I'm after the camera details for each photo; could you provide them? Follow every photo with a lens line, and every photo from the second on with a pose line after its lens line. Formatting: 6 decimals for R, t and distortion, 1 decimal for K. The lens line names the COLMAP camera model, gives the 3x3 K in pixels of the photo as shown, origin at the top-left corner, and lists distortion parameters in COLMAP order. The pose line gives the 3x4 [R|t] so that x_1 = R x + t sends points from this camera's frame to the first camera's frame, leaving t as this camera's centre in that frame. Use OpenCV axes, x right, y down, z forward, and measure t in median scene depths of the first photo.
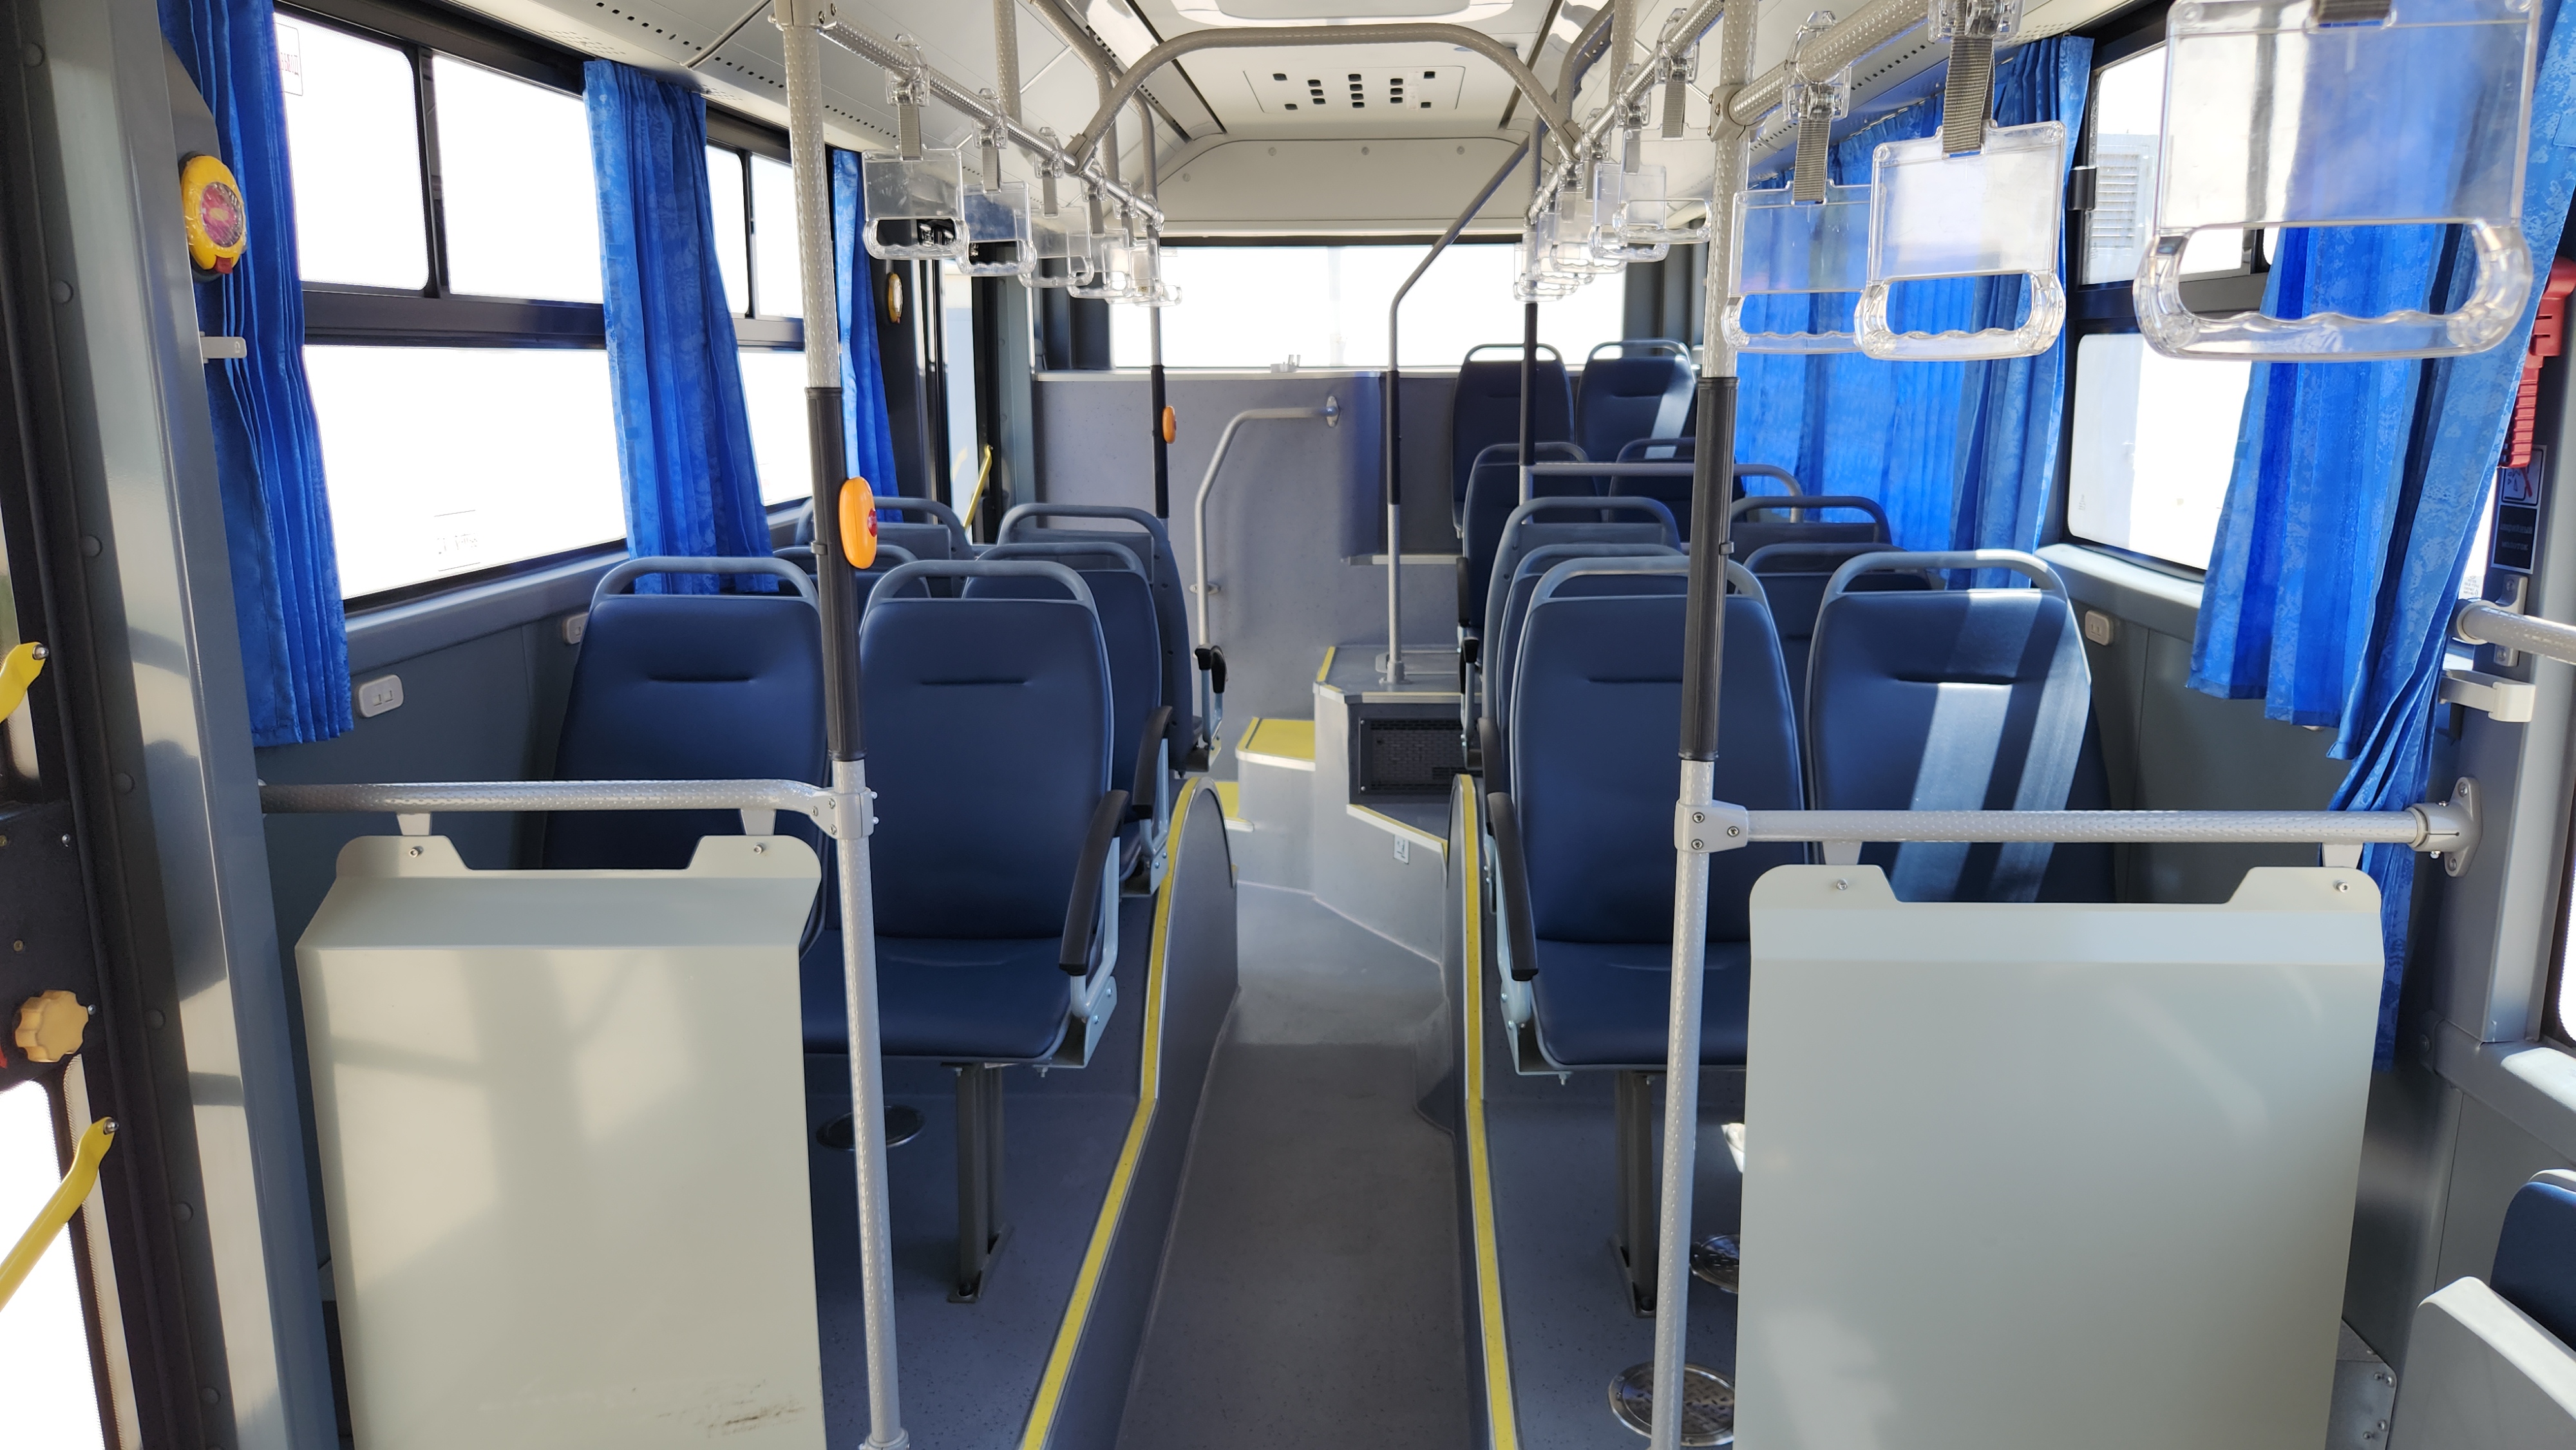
lens RADIAL K [[1764.7, 0, 1288.0], [0, 1764.7, 725.0], [0, 0, 1]] dist [0.063536, 0.001891]
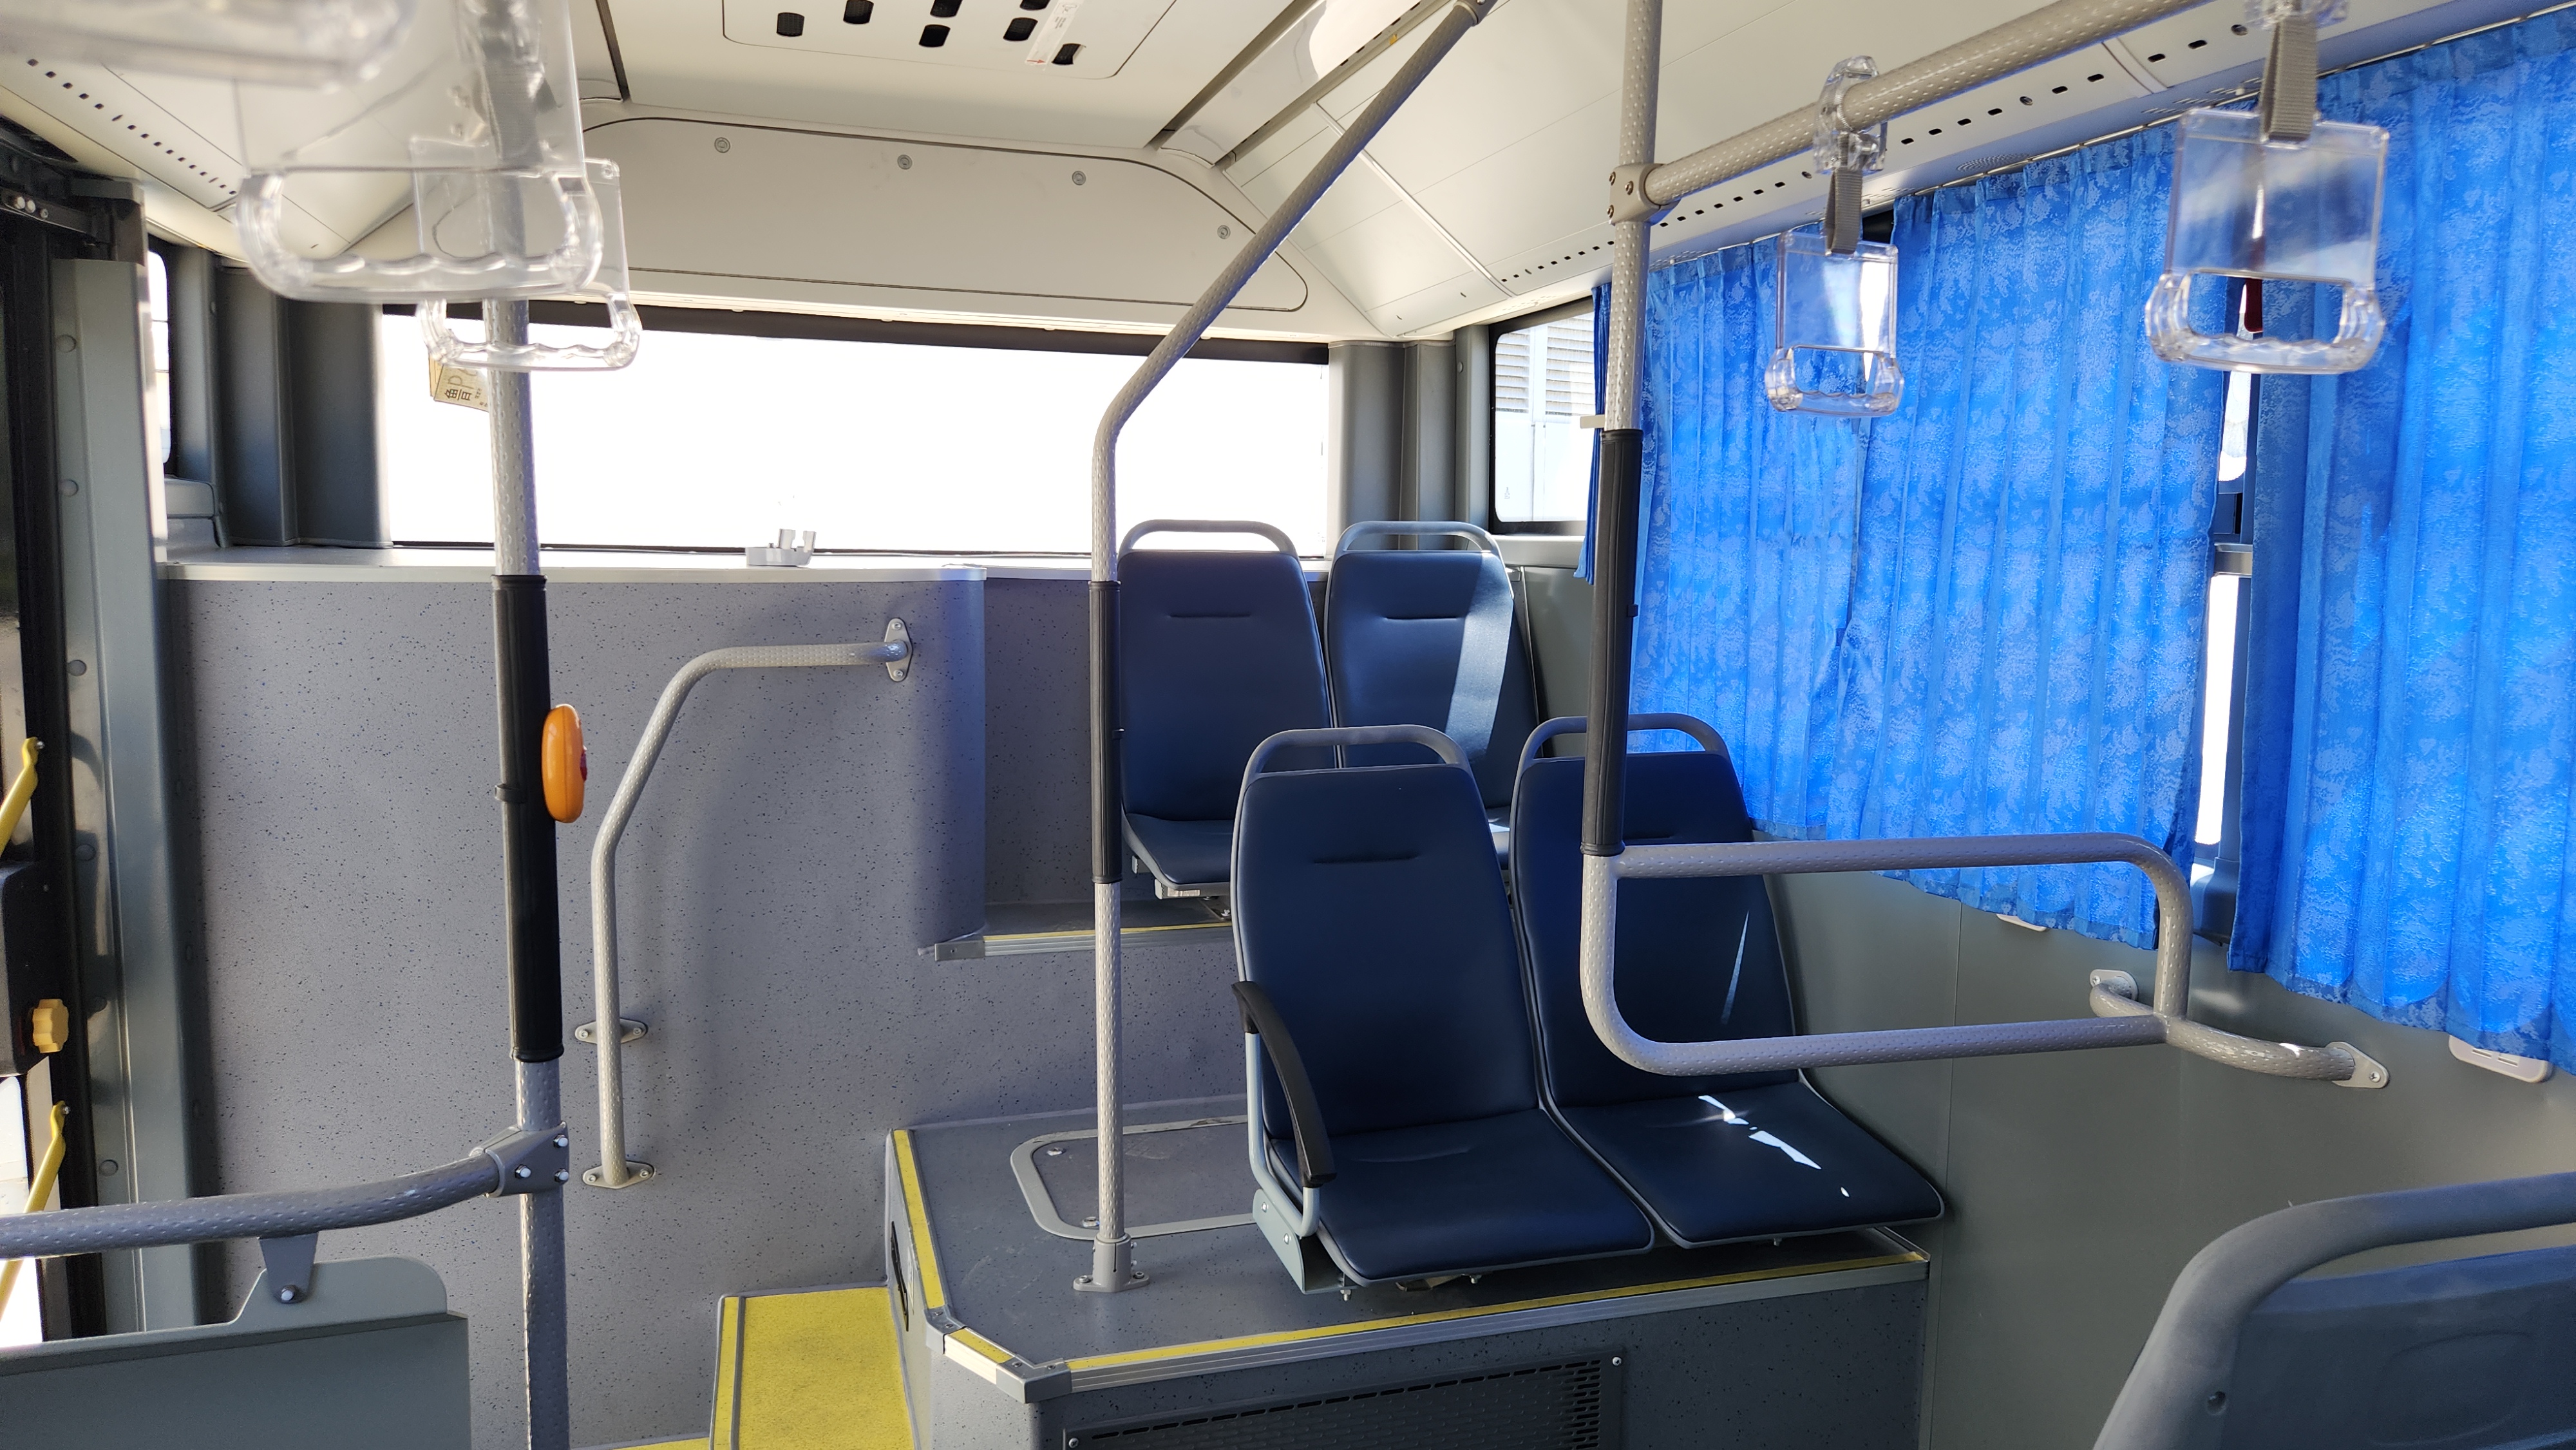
lens RADIAL K [[1764.7, 0, 1288.0], [0, 1764.7, 725.0], [0, 0, 1]] dist [0.063536, 0.001891]
pose [[0.936208, -0.018813, 0.350942, -0.044023], [0.050120, 0.995507, -0.080339, -0.110662], [-0.347853, 0.092804, 0.932945, 0.503163]]
